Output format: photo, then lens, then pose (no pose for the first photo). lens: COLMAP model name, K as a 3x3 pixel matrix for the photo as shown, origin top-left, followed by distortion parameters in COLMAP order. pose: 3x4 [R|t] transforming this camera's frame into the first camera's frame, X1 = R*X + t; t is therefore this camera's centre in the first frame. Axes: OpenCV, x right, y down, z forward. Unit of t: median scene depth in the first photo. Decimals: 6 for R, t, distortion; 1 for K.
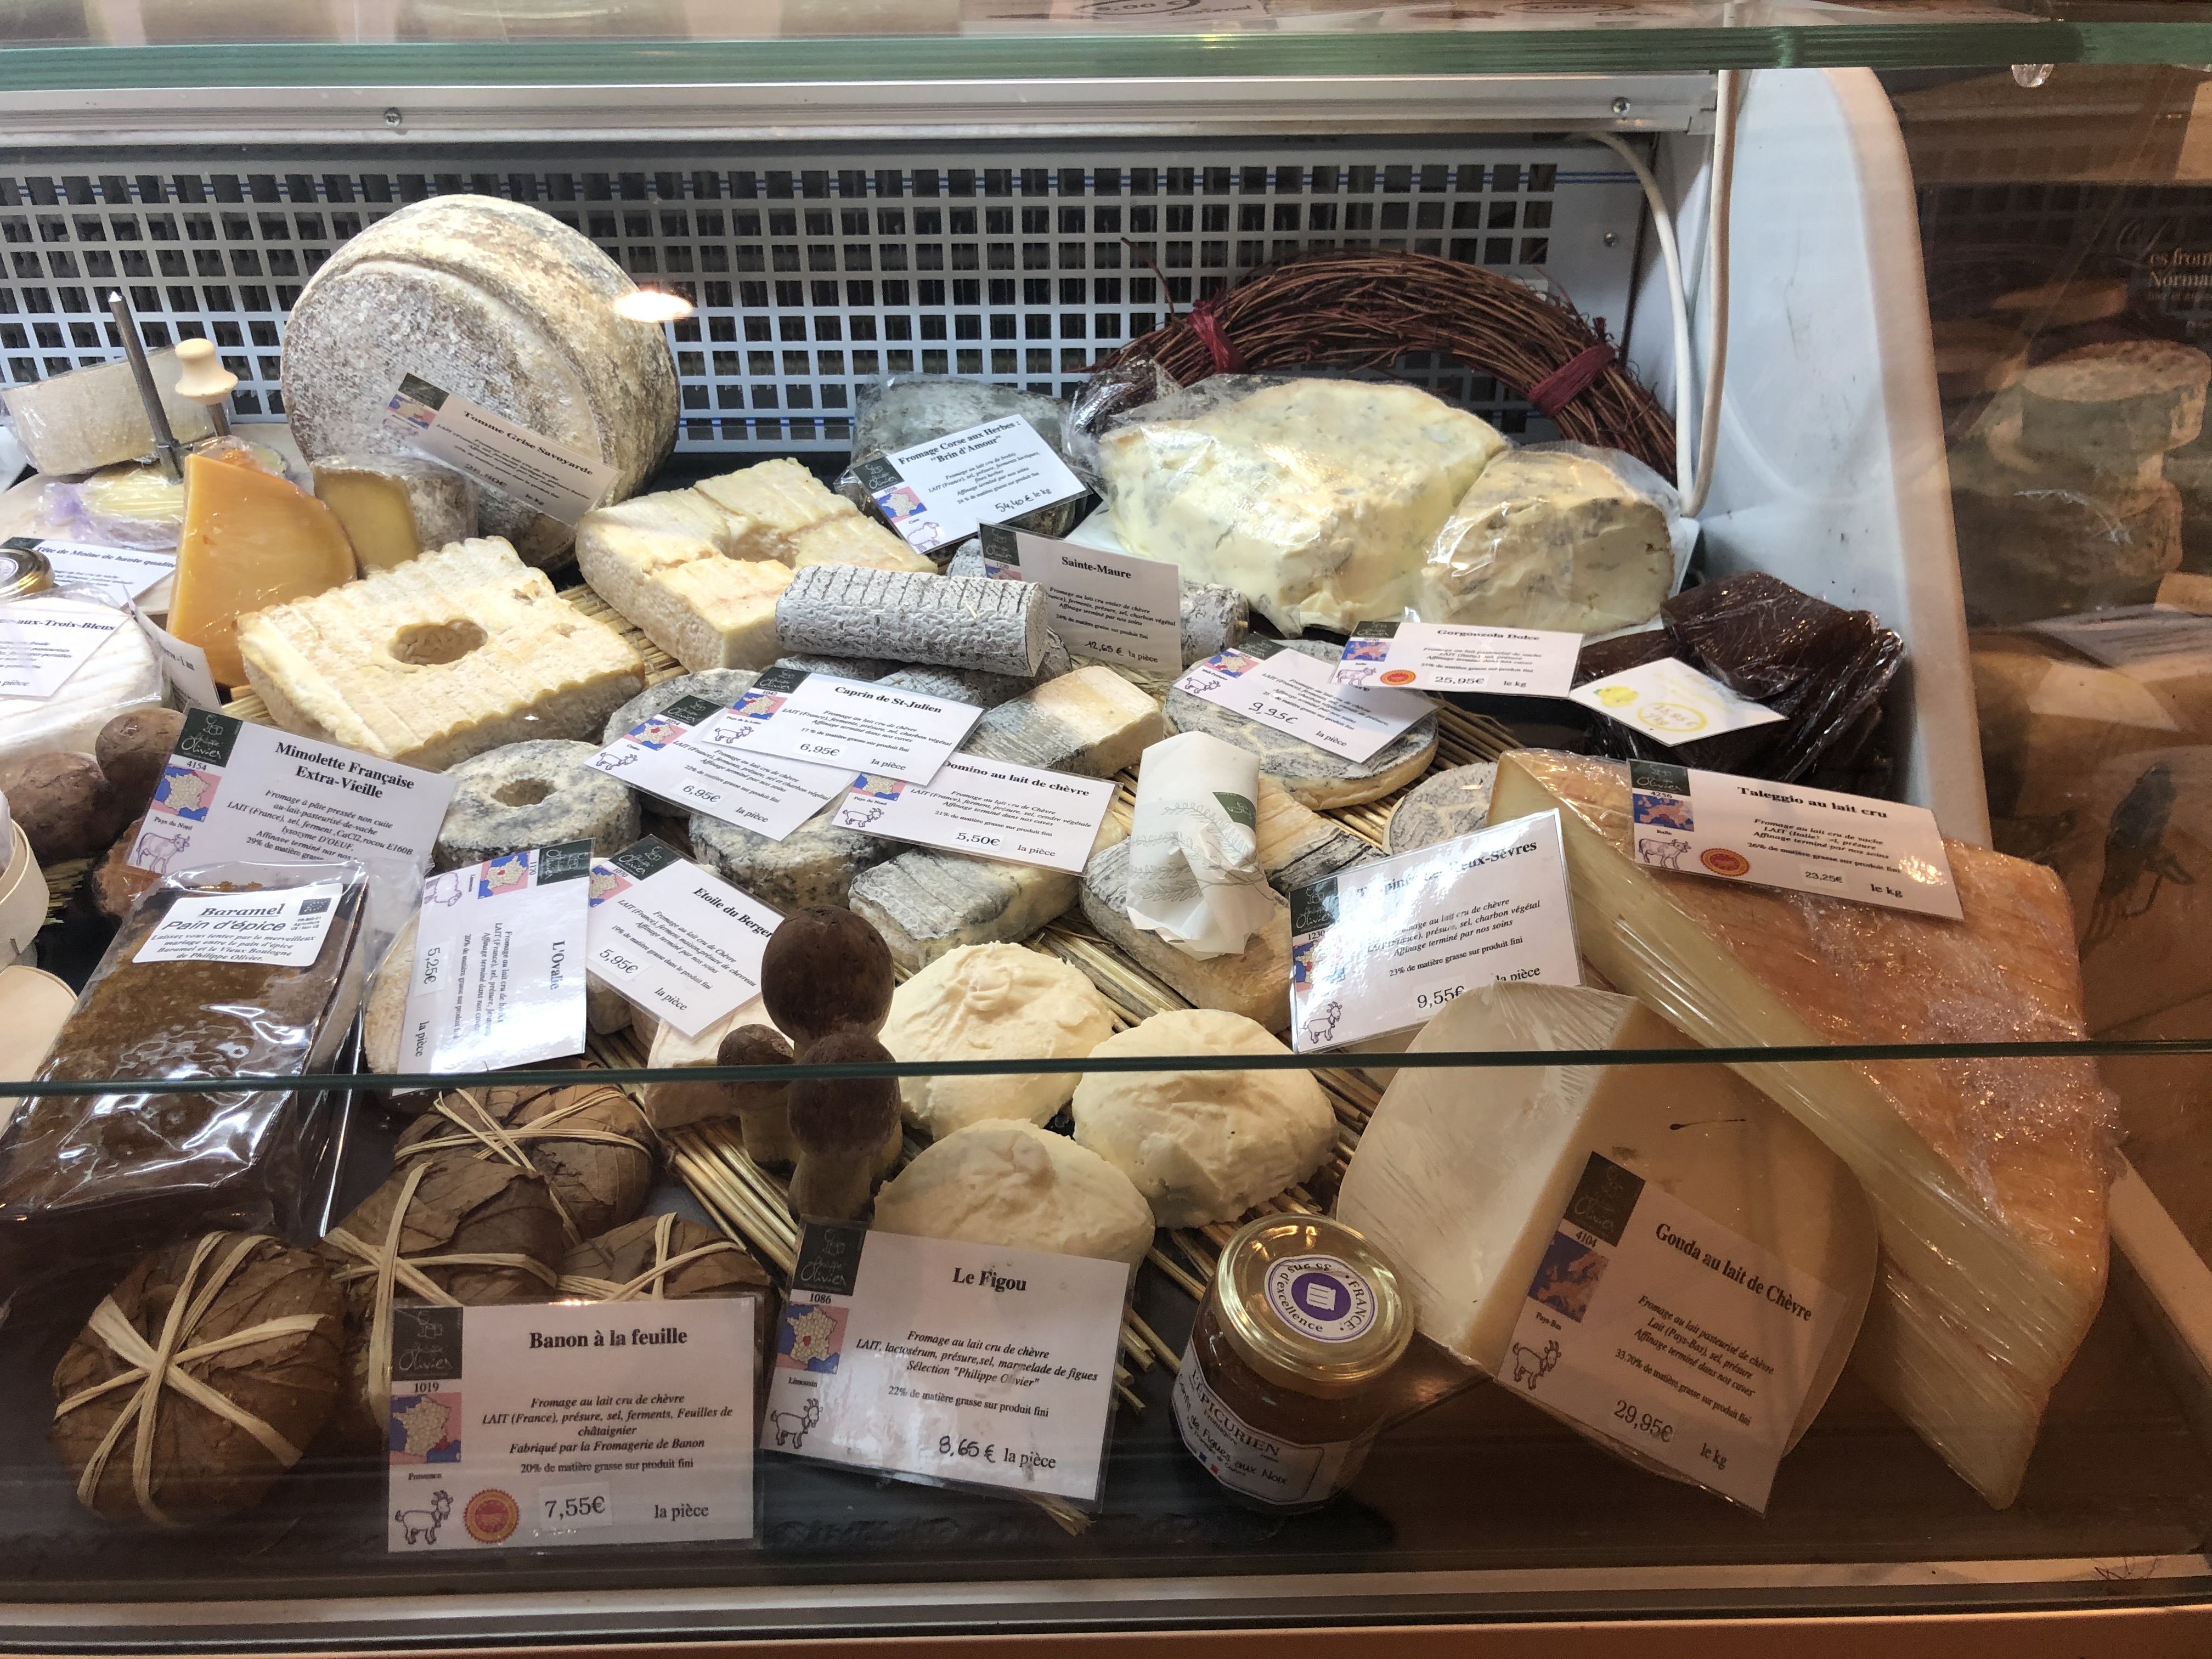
lens RADIAL K [[1849.9, 0, 1012.5], [0, 1849.9, 823.8], [0, 0, 1]] dist [0.024959, -0.003648]
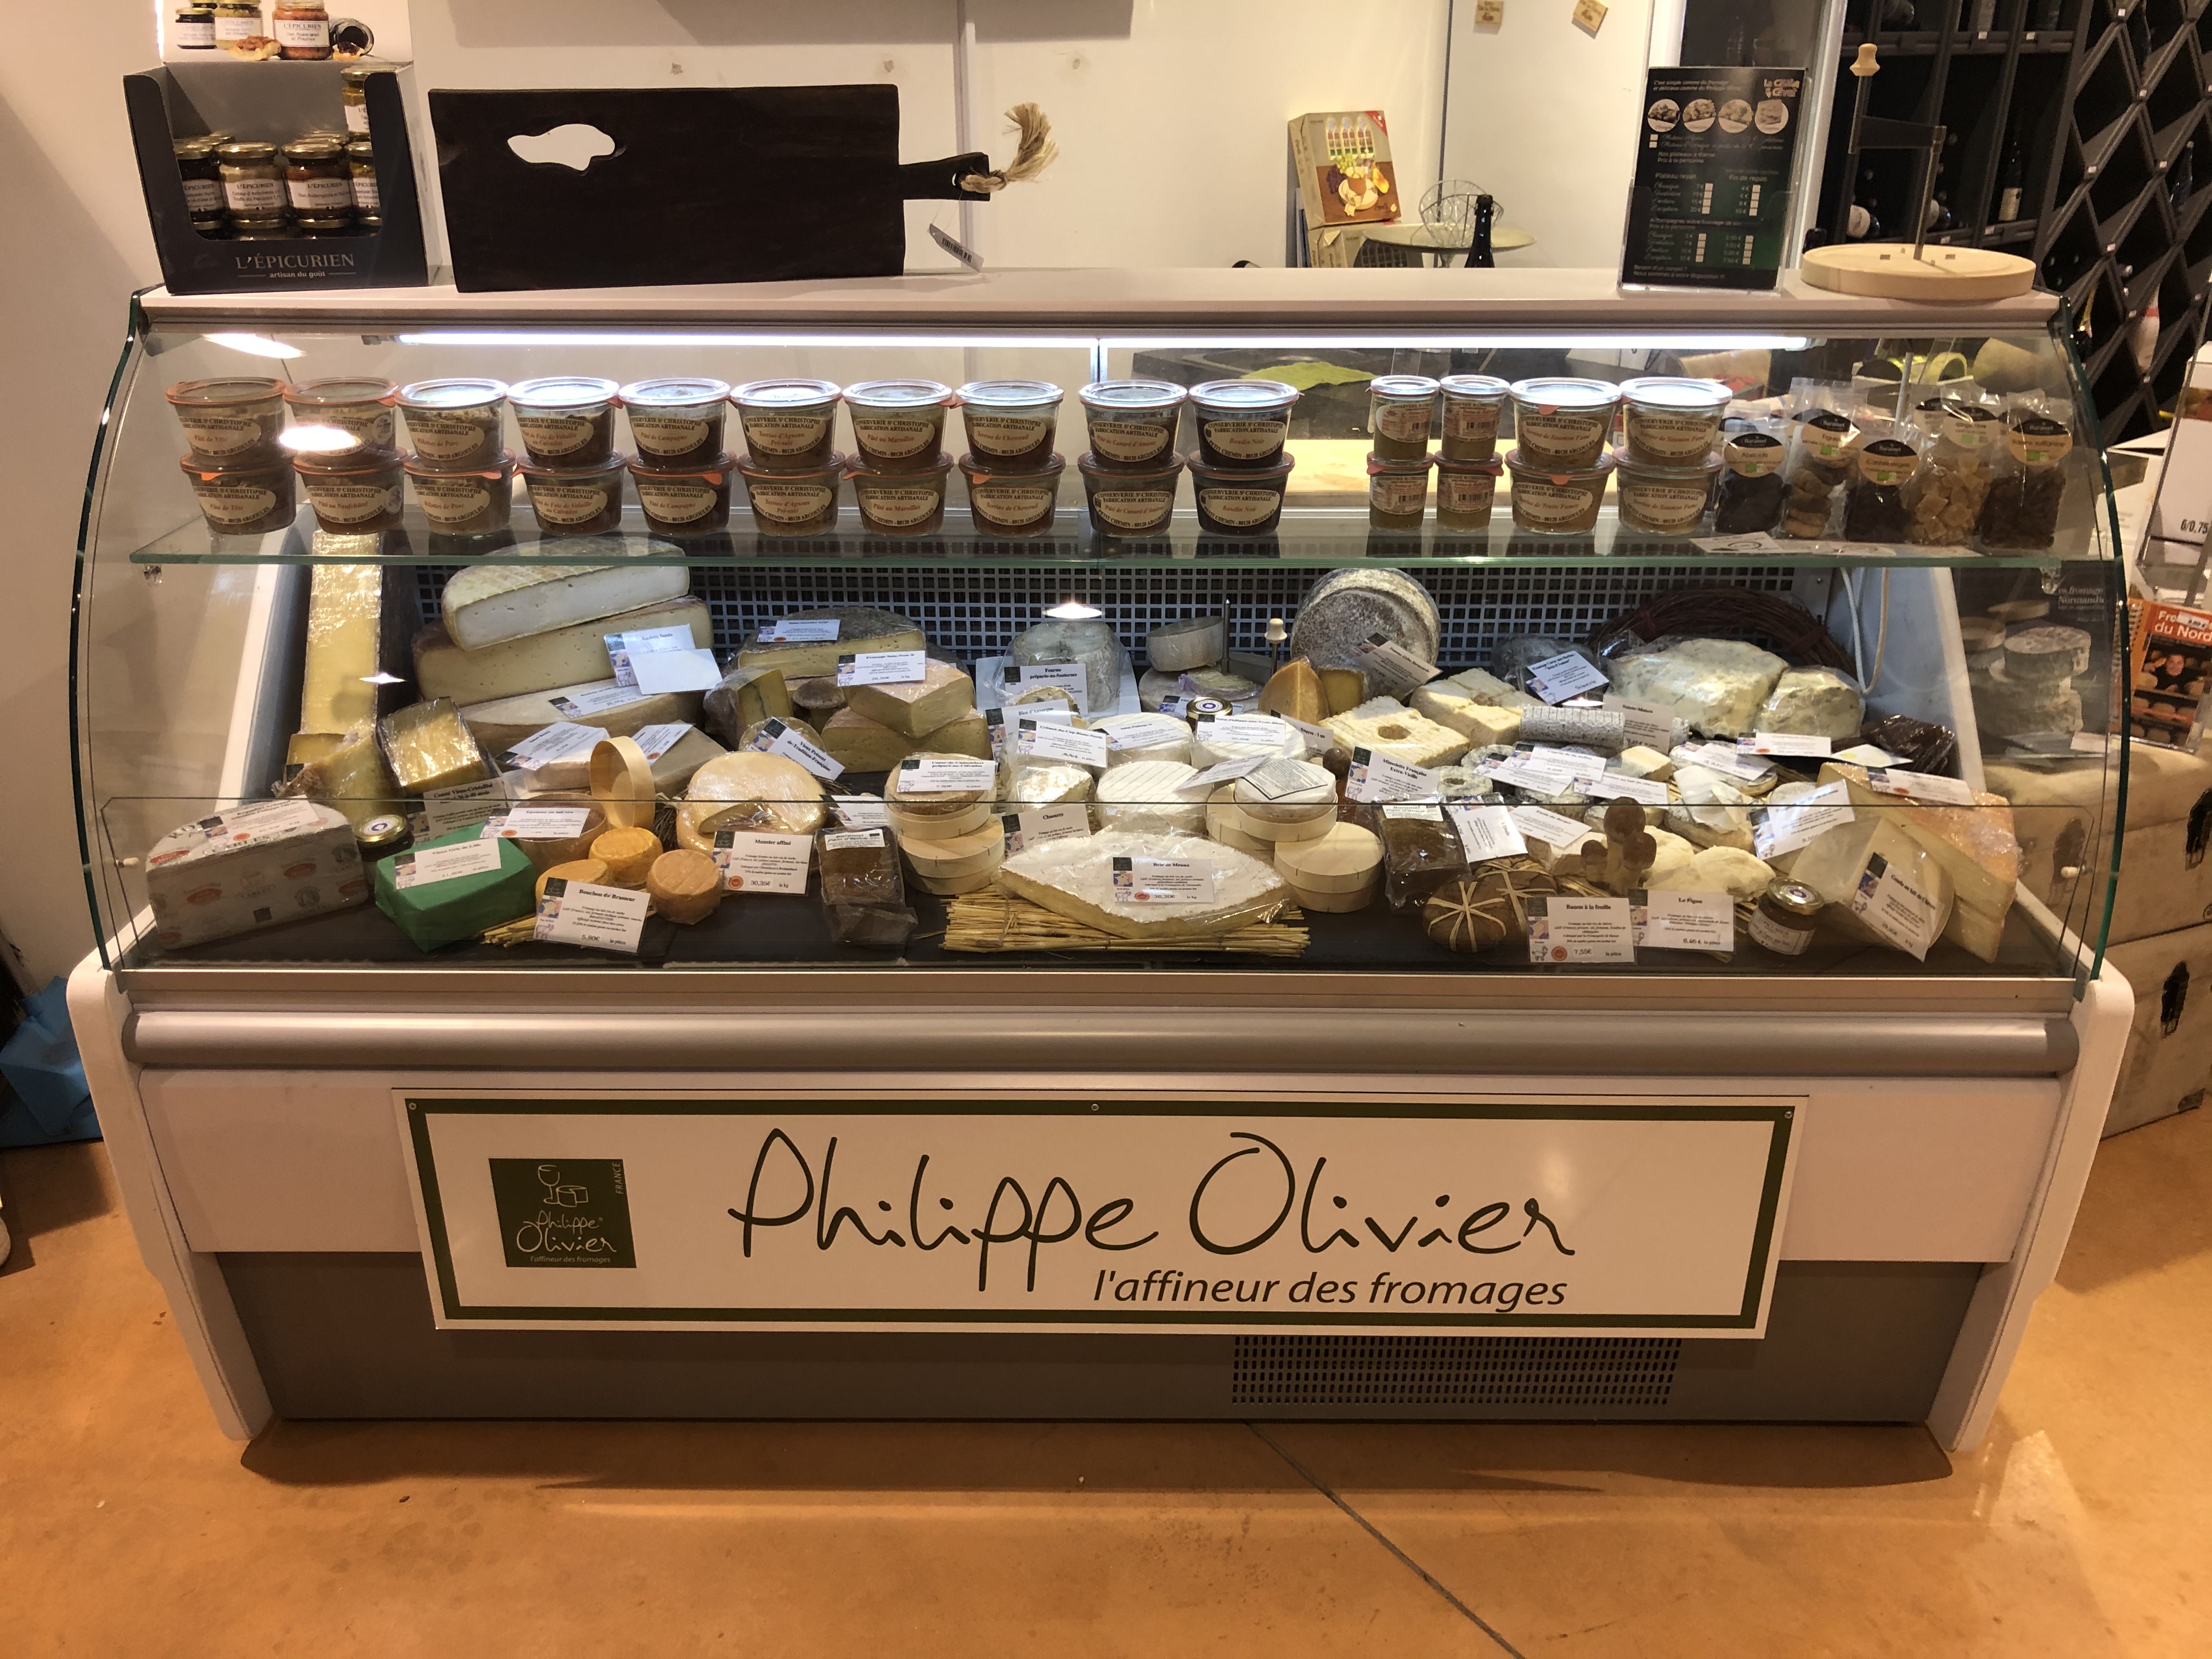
lens RADIAL K [[1849.9, 0, 1012.5], [0, 1849.9, 823.8], [0, 0, 1]] dist [0.024959, -0.003648]
pose [[0.999530, 0.019263, -0.023829, -0.746999], [-0.022018, 0.992364, -0.121364, 0.347273], [0.021310, 0.121832, 0.992322, -1.541830]]
